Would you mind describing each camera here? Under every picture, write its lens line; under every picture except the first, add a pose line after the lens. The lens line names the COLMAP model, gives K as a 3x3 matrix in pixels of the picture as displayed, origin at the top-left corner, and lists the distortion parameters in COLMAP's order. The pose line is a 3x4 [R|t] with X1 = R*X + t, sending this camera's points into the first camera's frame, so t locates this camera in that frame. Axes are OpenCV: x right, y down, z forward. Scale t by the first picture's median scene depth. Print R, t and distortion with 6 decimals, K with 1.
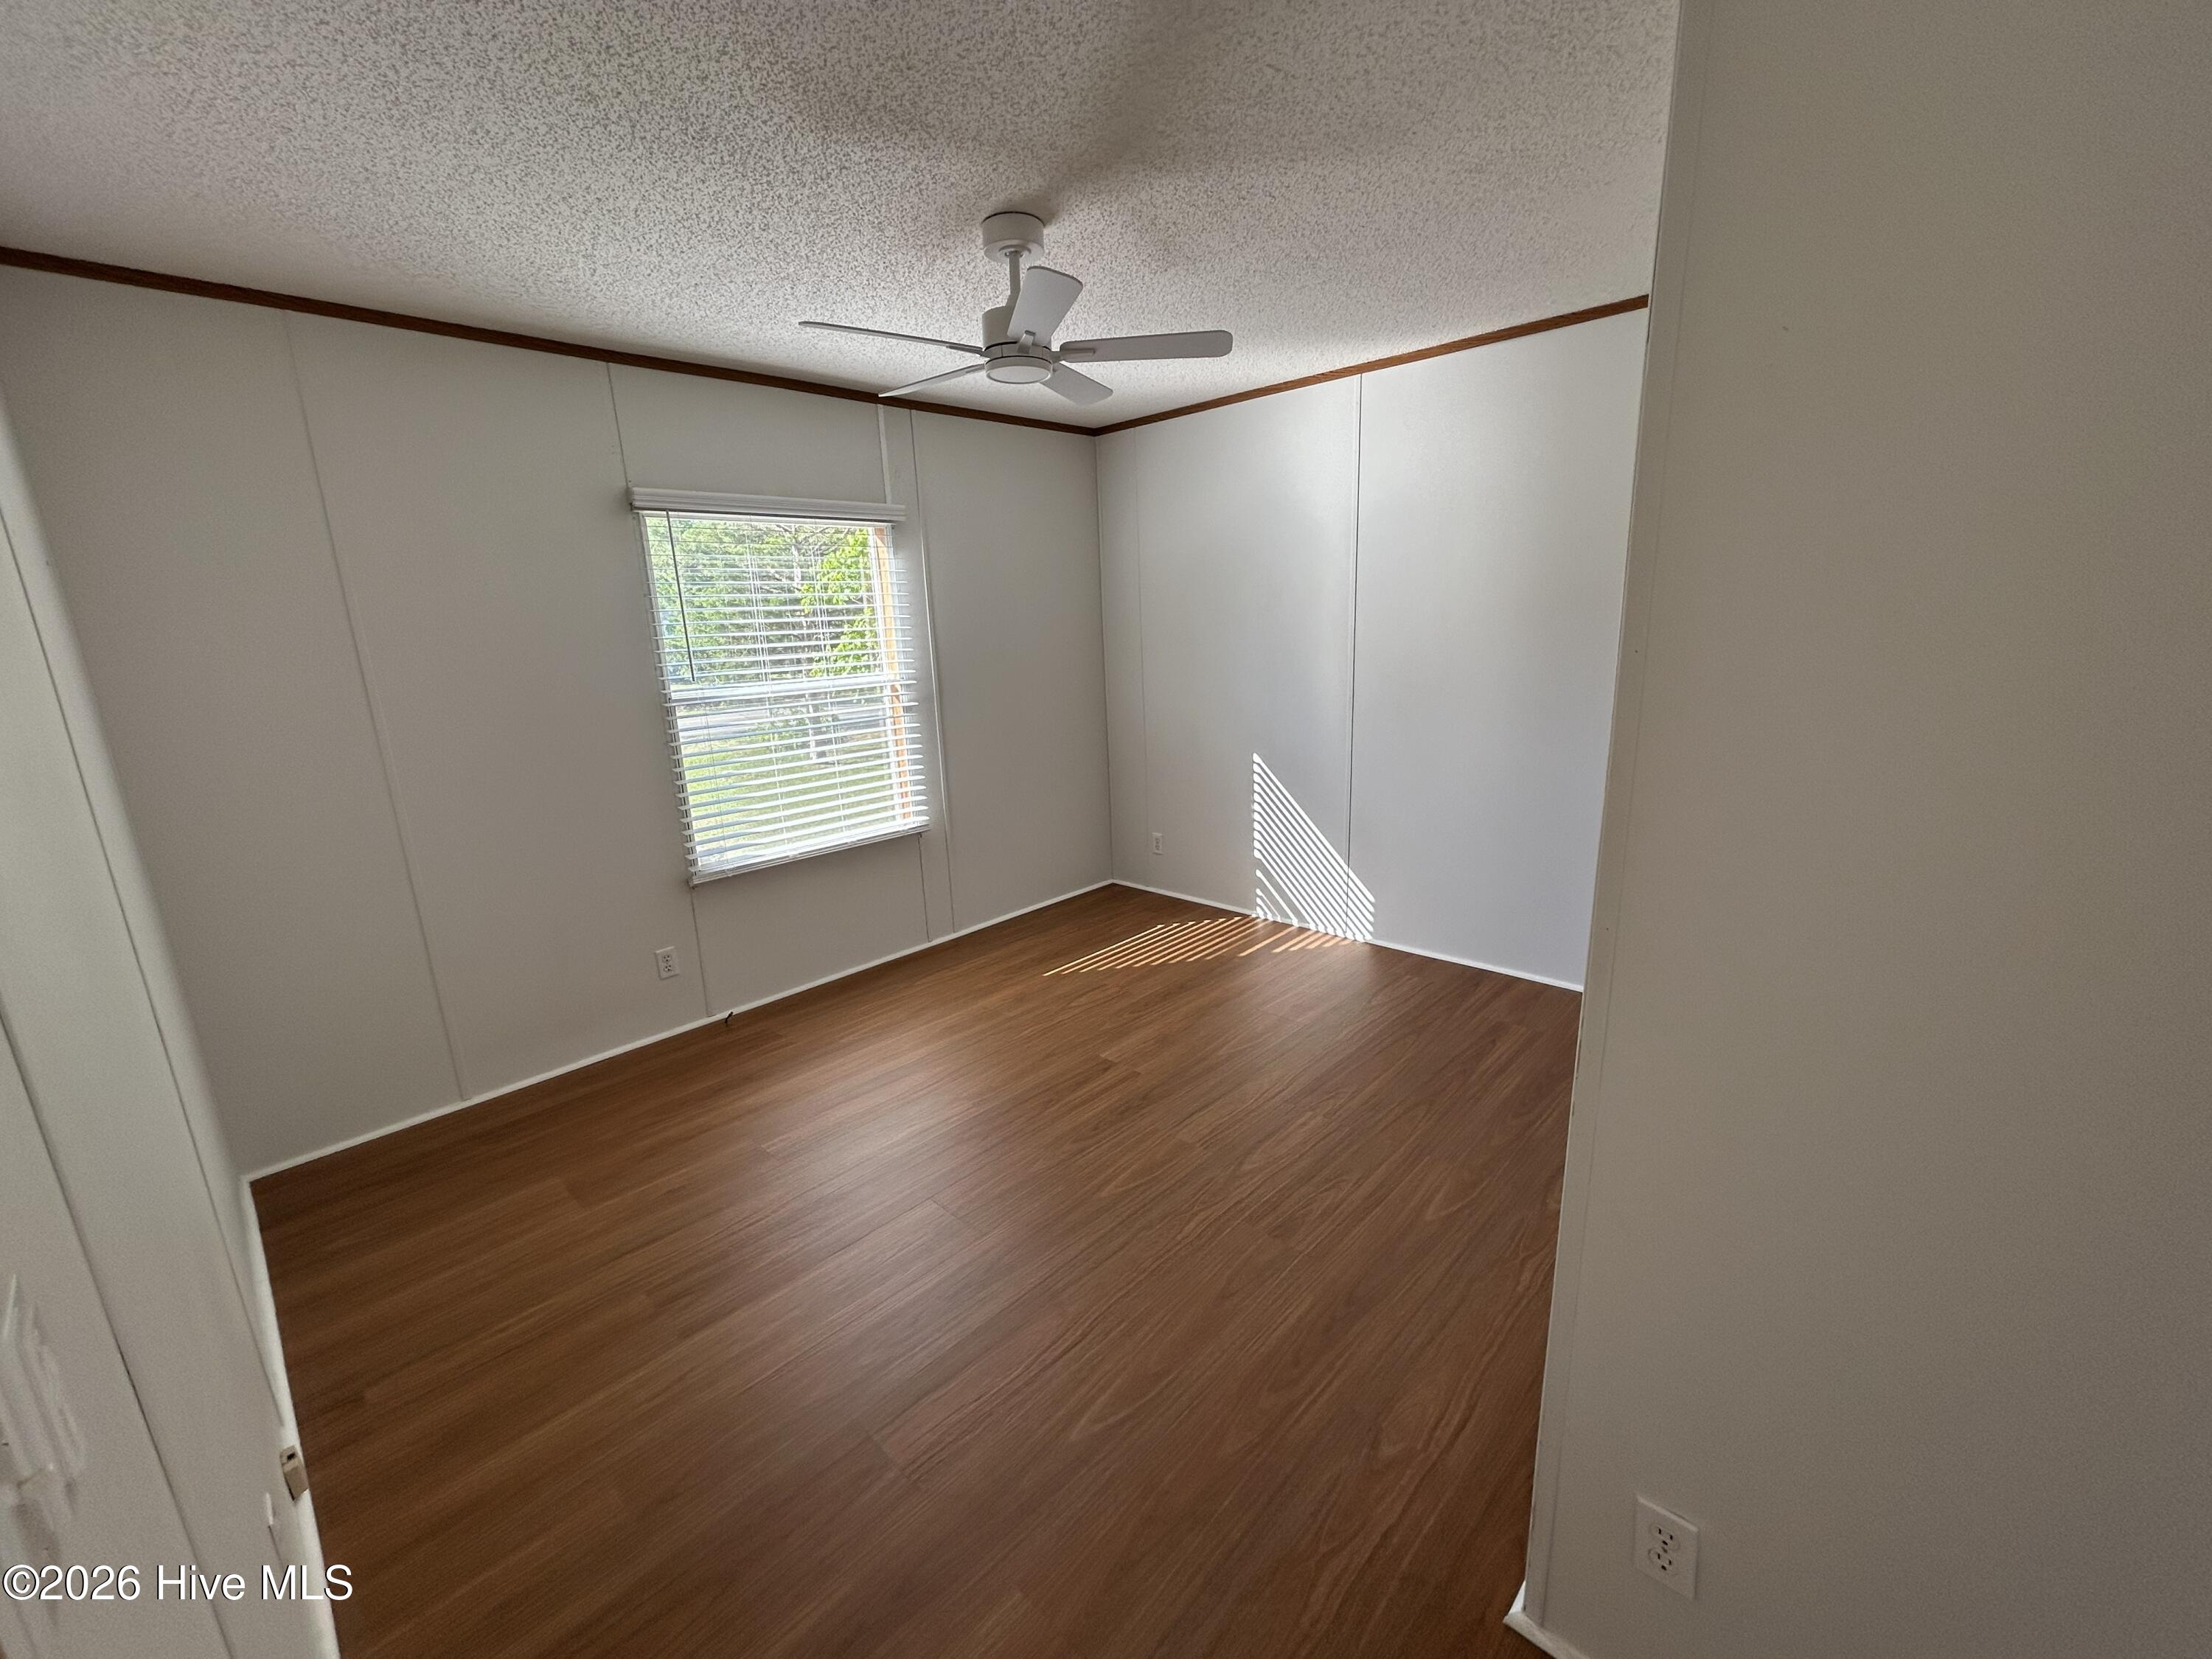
lens RADIAL K [[893.8, 0, 1102.0], [0, 893.8, 830.1], [0, 0, 1]] dist [0.008822, 0.000196]
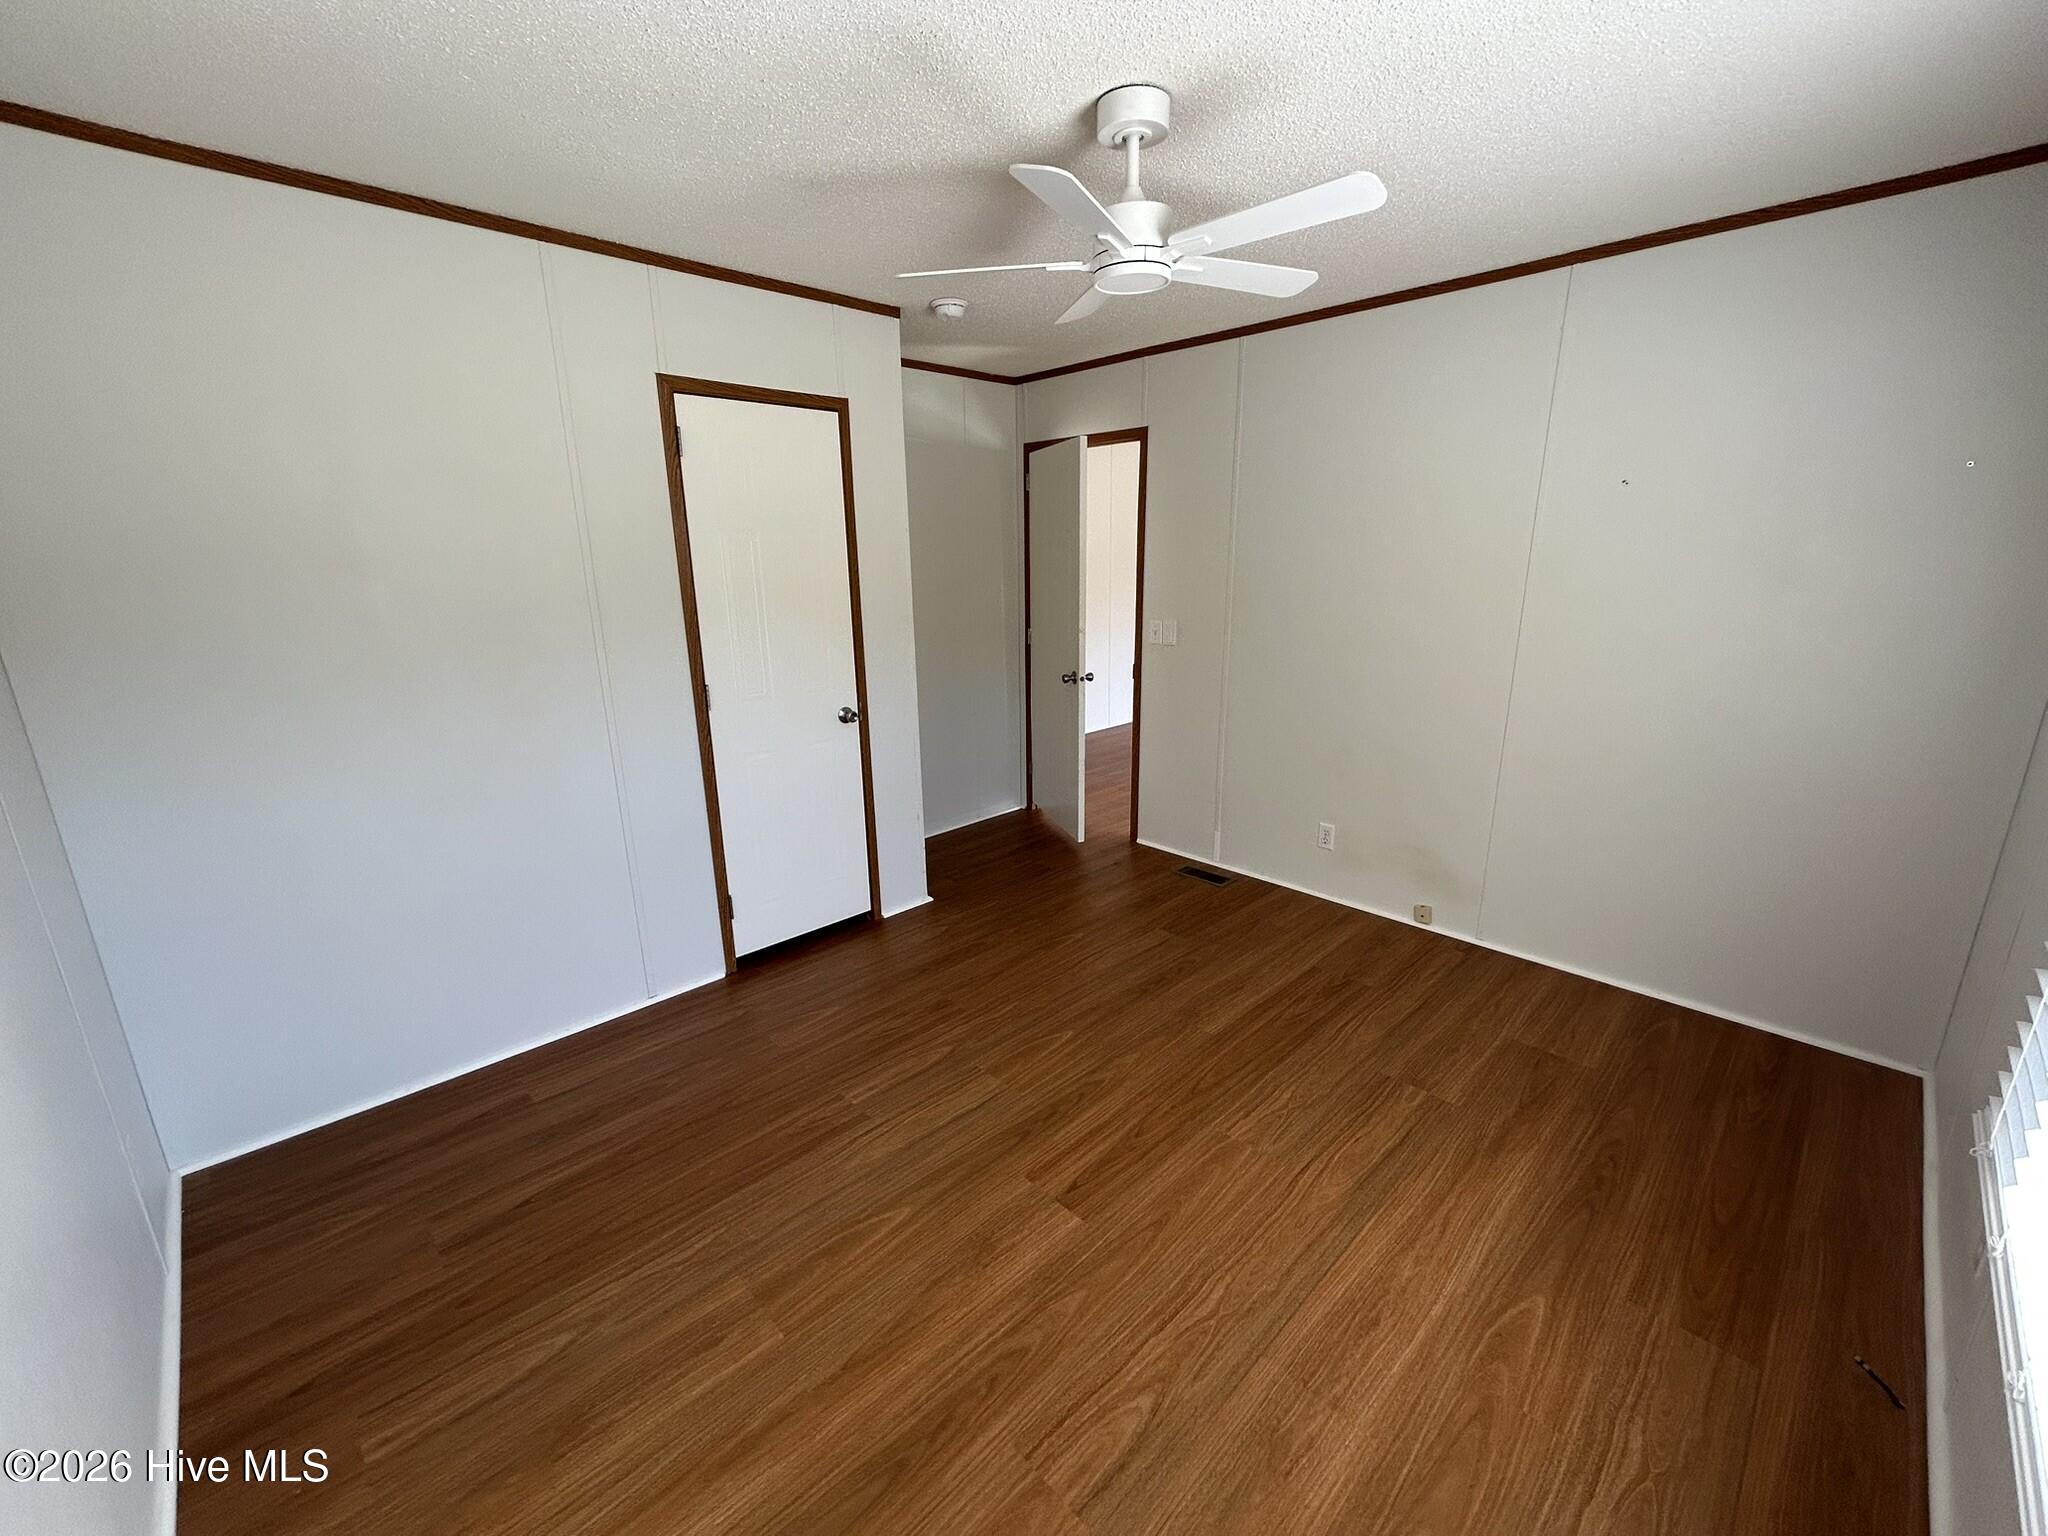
lens RADIAL K [[827.5, 0, 1020.3], [0, 827.5, 768.5], [0, 0, 1]] dist [0.008822, 0.000196]
pose [[-0.997591, 0.041902, 0.055292, -0.005373], [0.063207, 0.877493, 0.475405, -0.383045], [-0.028598, 0.477755, -0.878028, 1.528501]]
